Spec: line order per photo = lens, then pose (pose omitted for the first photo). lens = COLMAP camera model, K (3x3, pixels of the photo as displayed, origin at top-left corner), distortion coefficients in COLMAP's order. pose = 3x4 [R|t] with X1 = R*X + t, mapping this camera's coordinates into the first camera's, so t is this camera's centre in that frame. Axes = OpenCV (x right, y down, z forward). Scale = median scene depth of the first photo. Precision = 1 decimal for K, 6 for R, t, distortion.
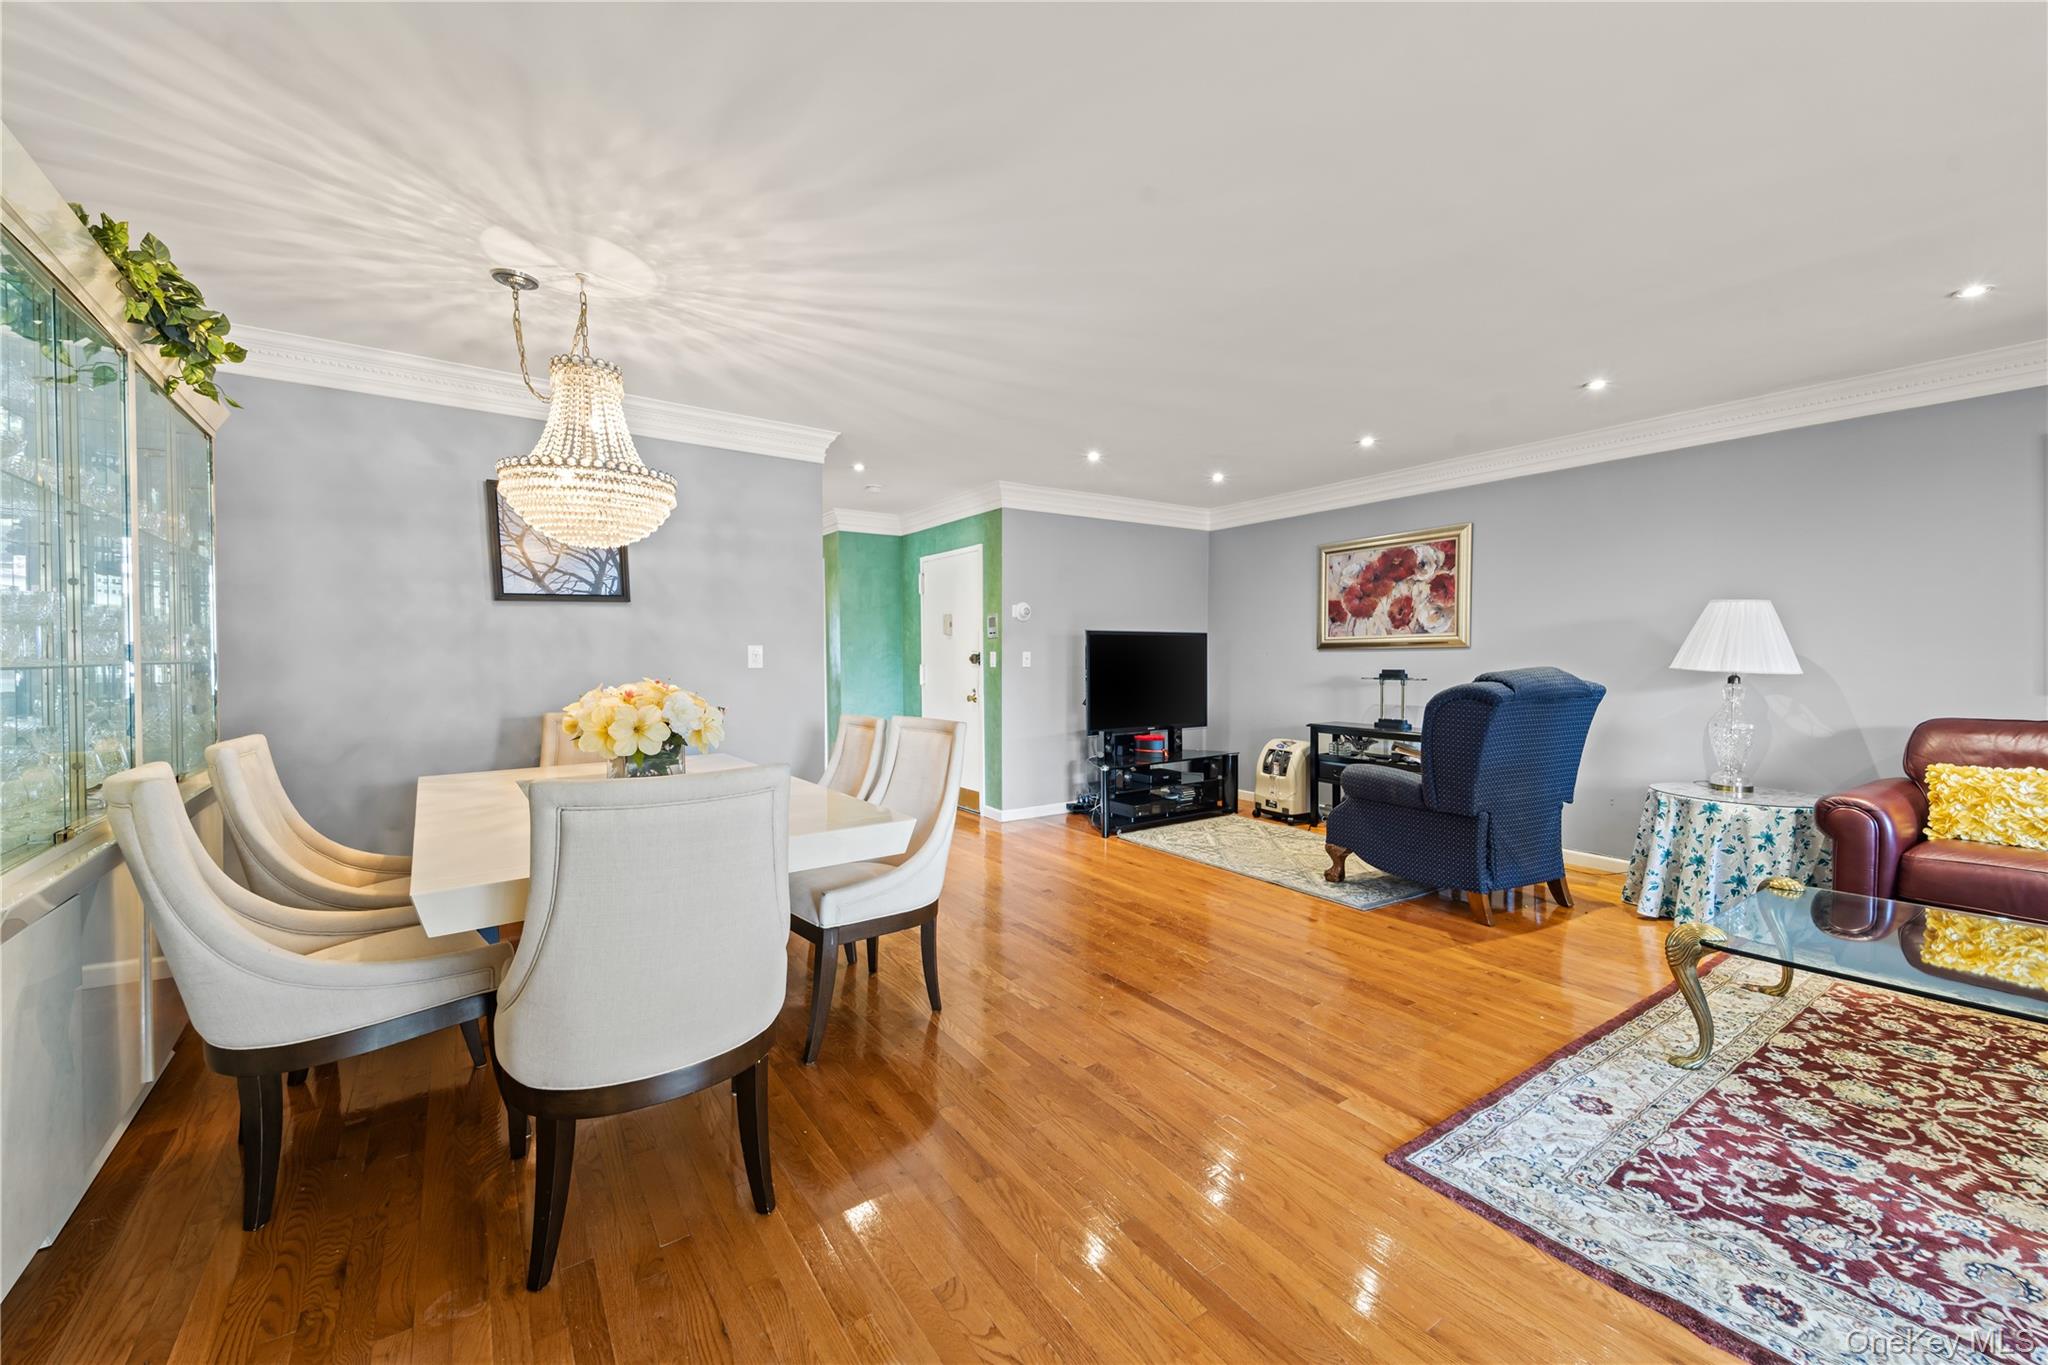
lens RADIAL K [[791.3, 0, 1026.1], [0, 791.3, 684.2], [0, 0, 1]] dist [0.096342, -0.038506]
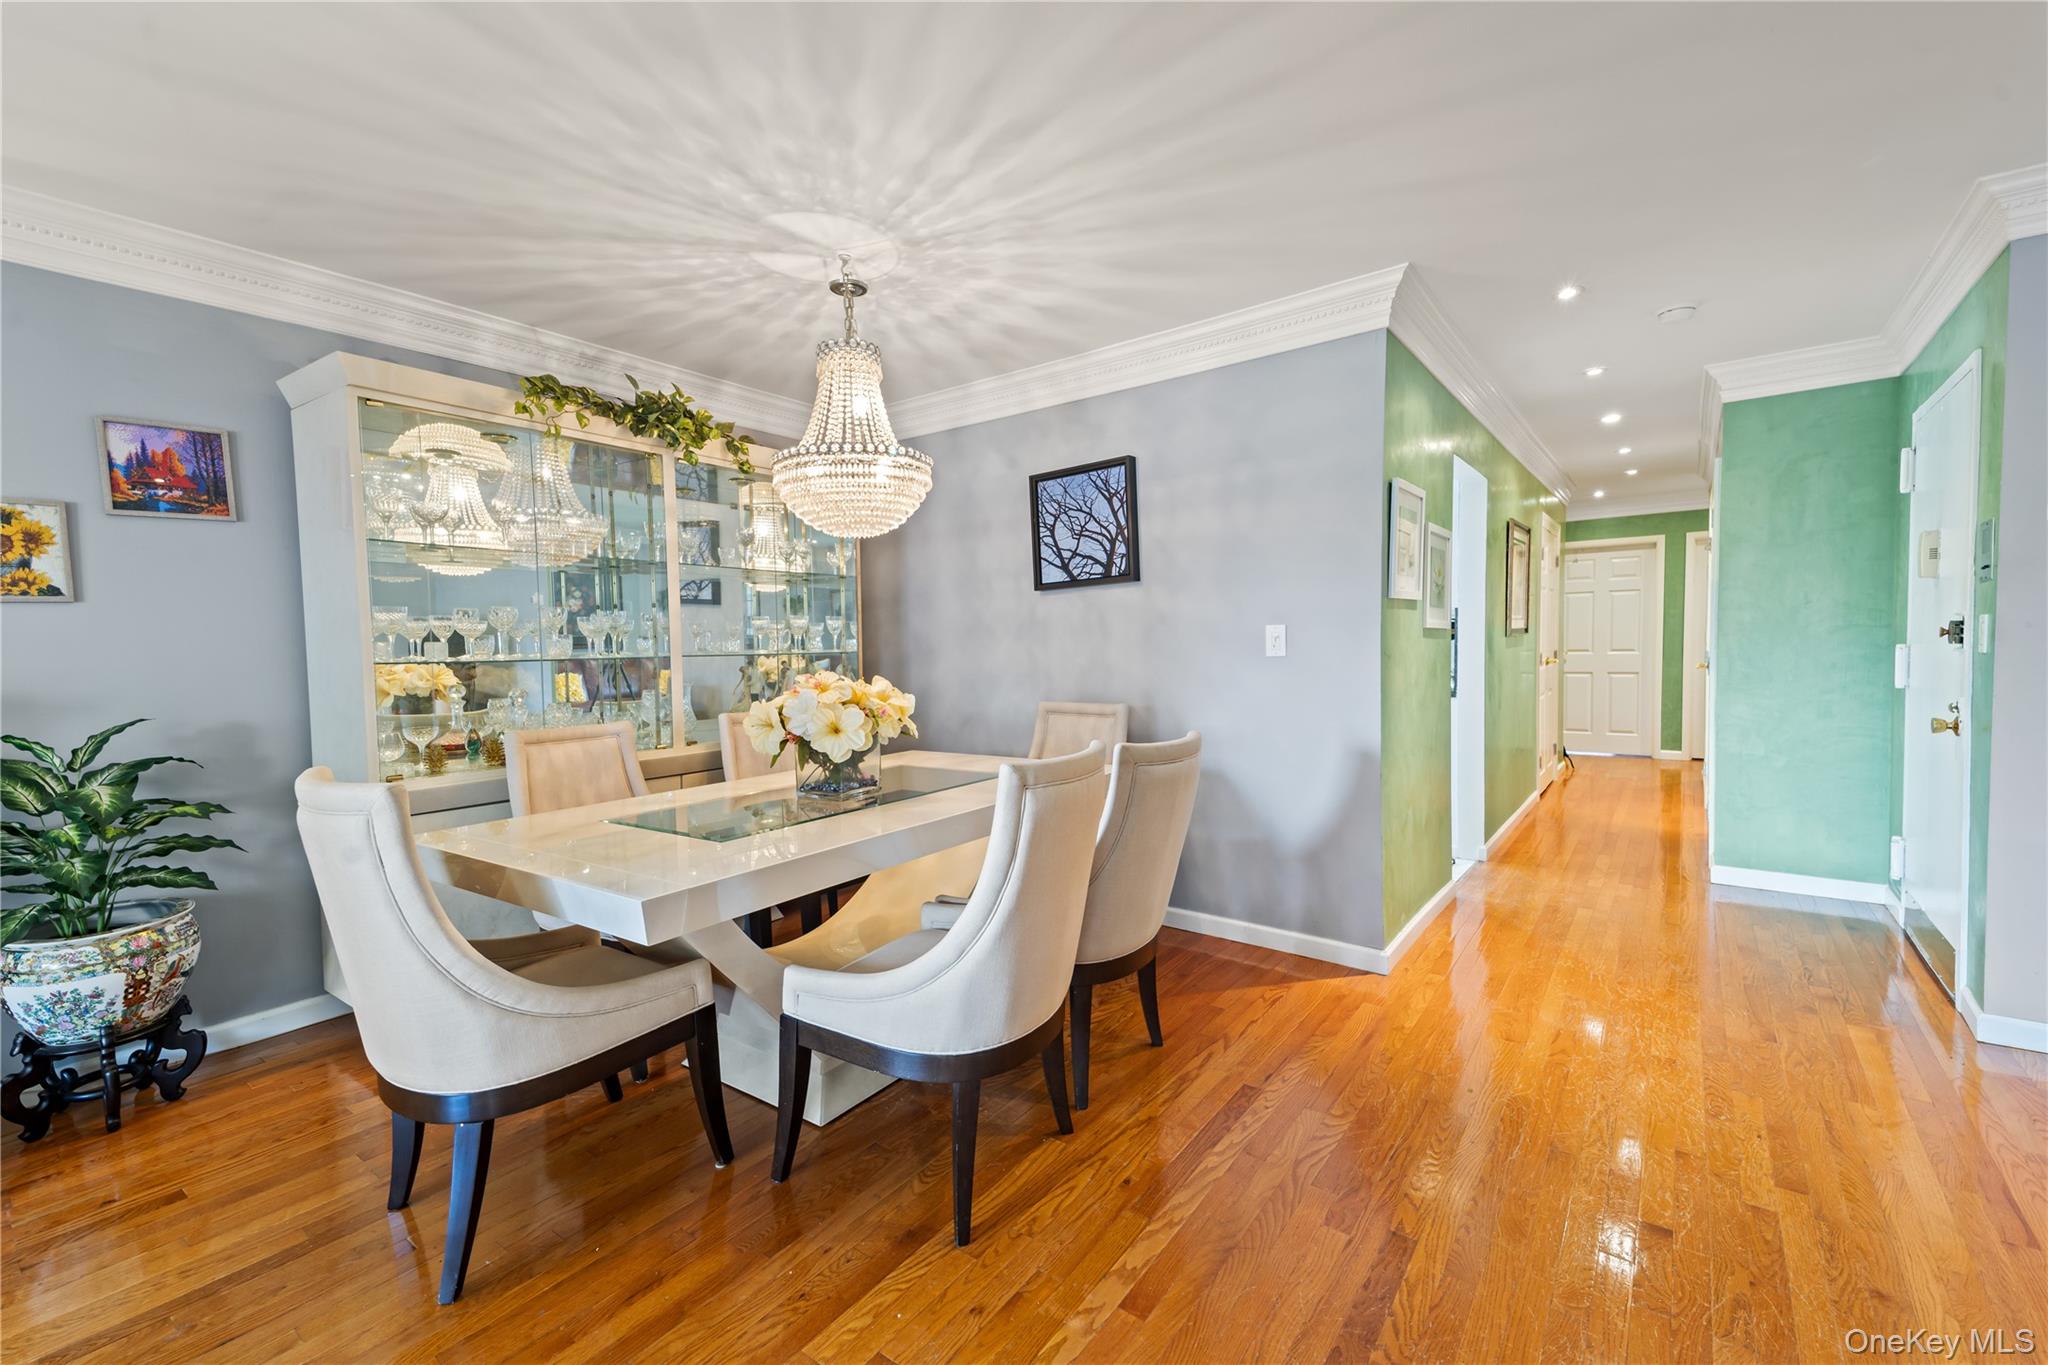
lens RADIAL K [[849.2, 0, 1026.0], [0, 849.2, 683.9], [0, 0, 1]] dist [0.082495, -0.031870]
pose [[0.317199, 0.040050, -0.947513, 0.360660], [-0.015264, 0.999194, 0.037125, -0.023288], [0.948236, 0.002687, 0.317555, 0.613665]]
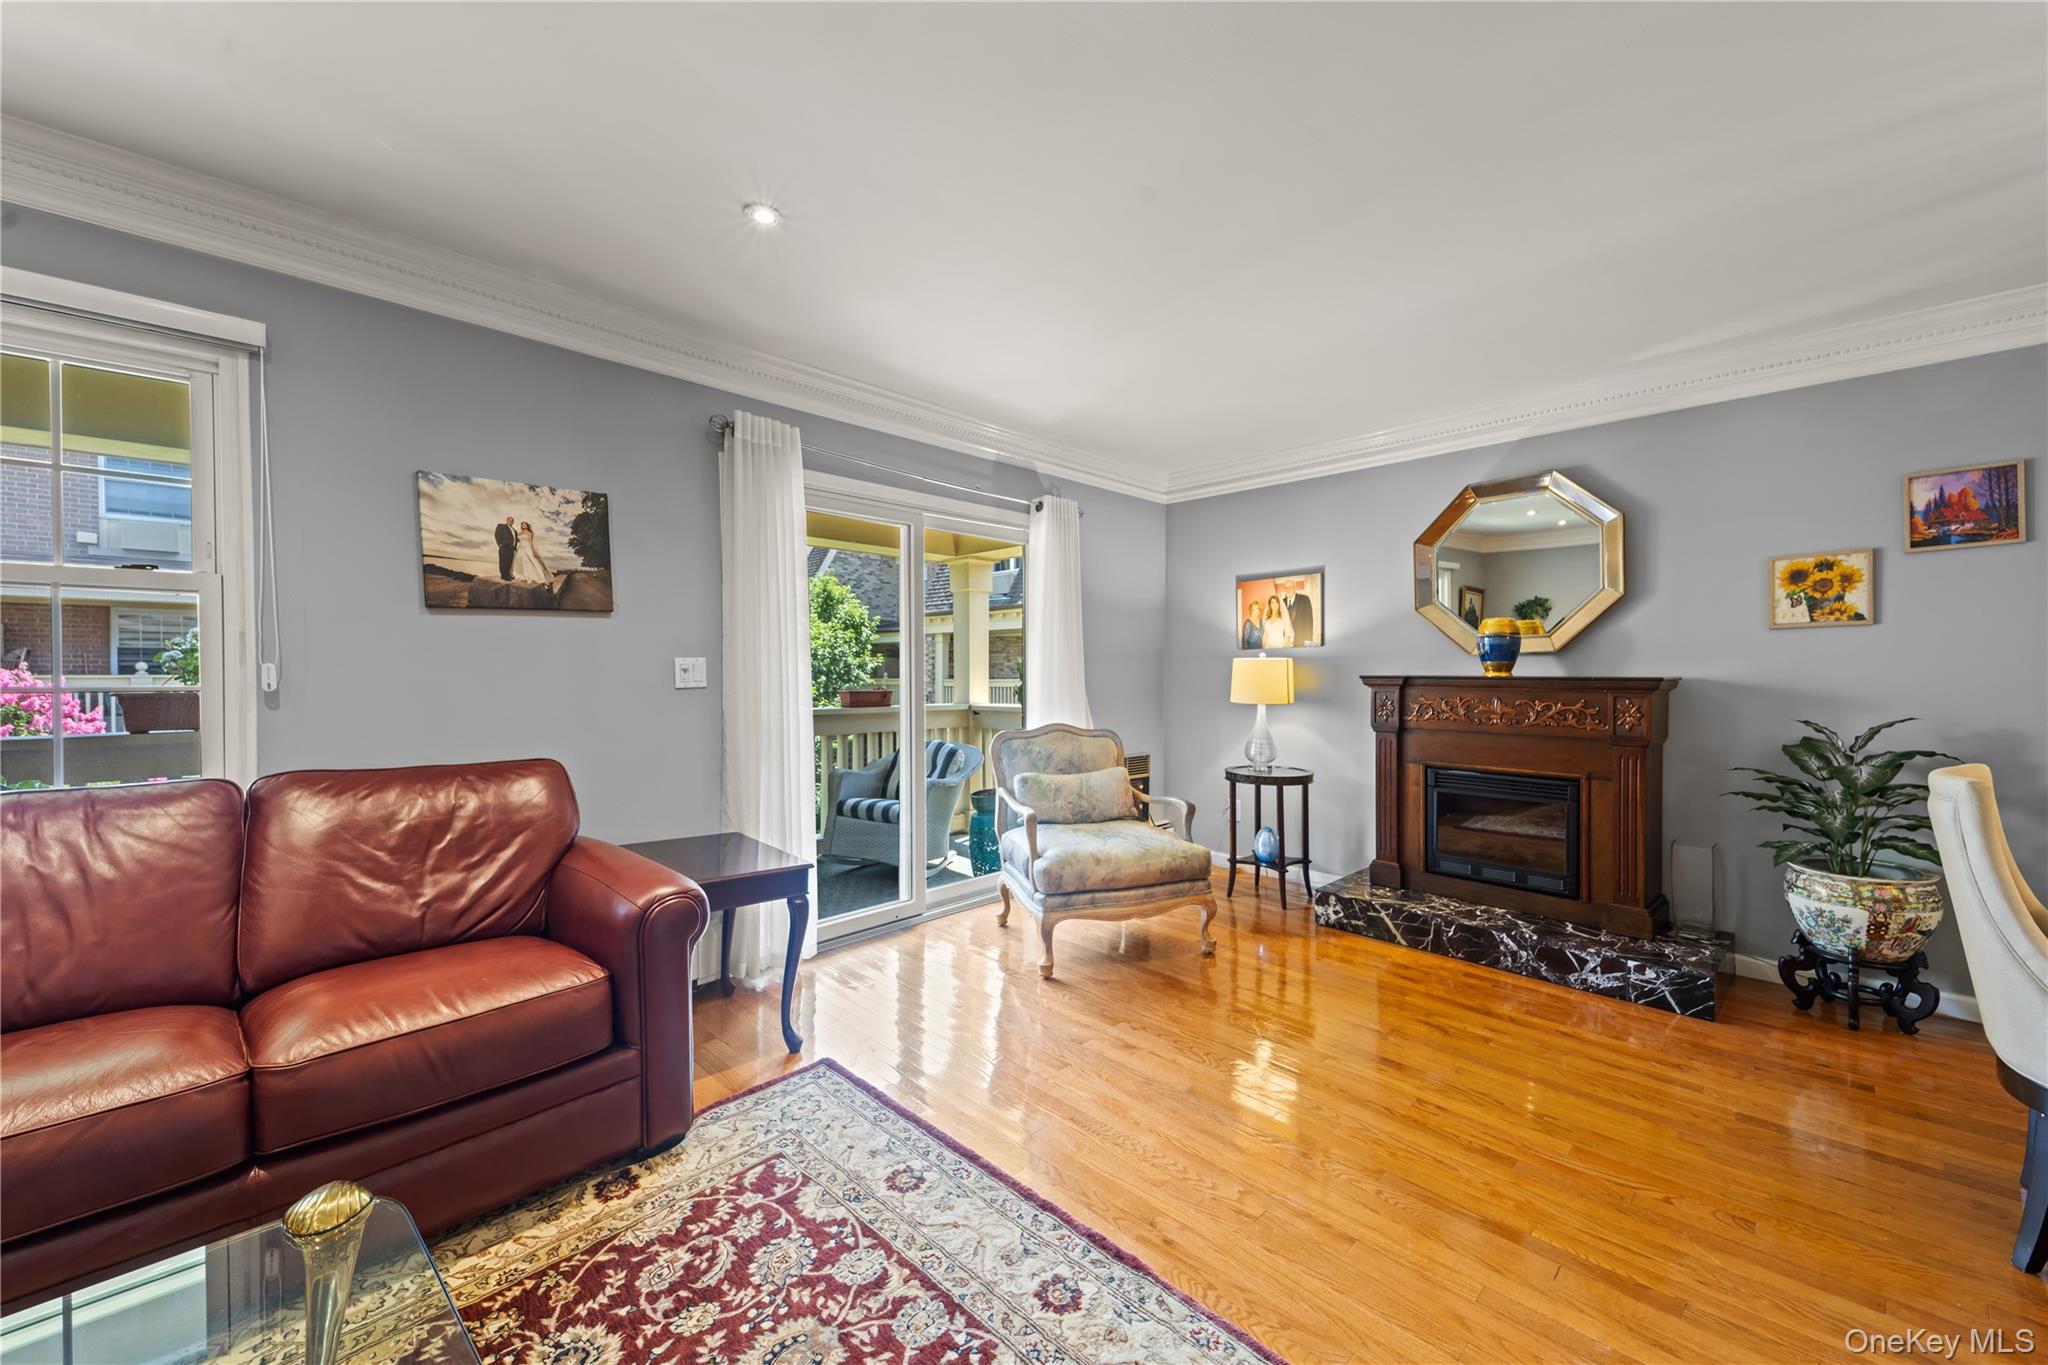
lens RADIAL K [[791.3, 0, 1026.1], [0, 791.3, 684.2], [0, 0, 1]] dist [0.096342, -0.038506]
pose [[-0.982902, 0.004088, -0.184083, 0.456369], [-0.005781, 0.998576, 0.053041, -0.028939], [0.184038, 0.053198, -0.981479, 0.796801]]
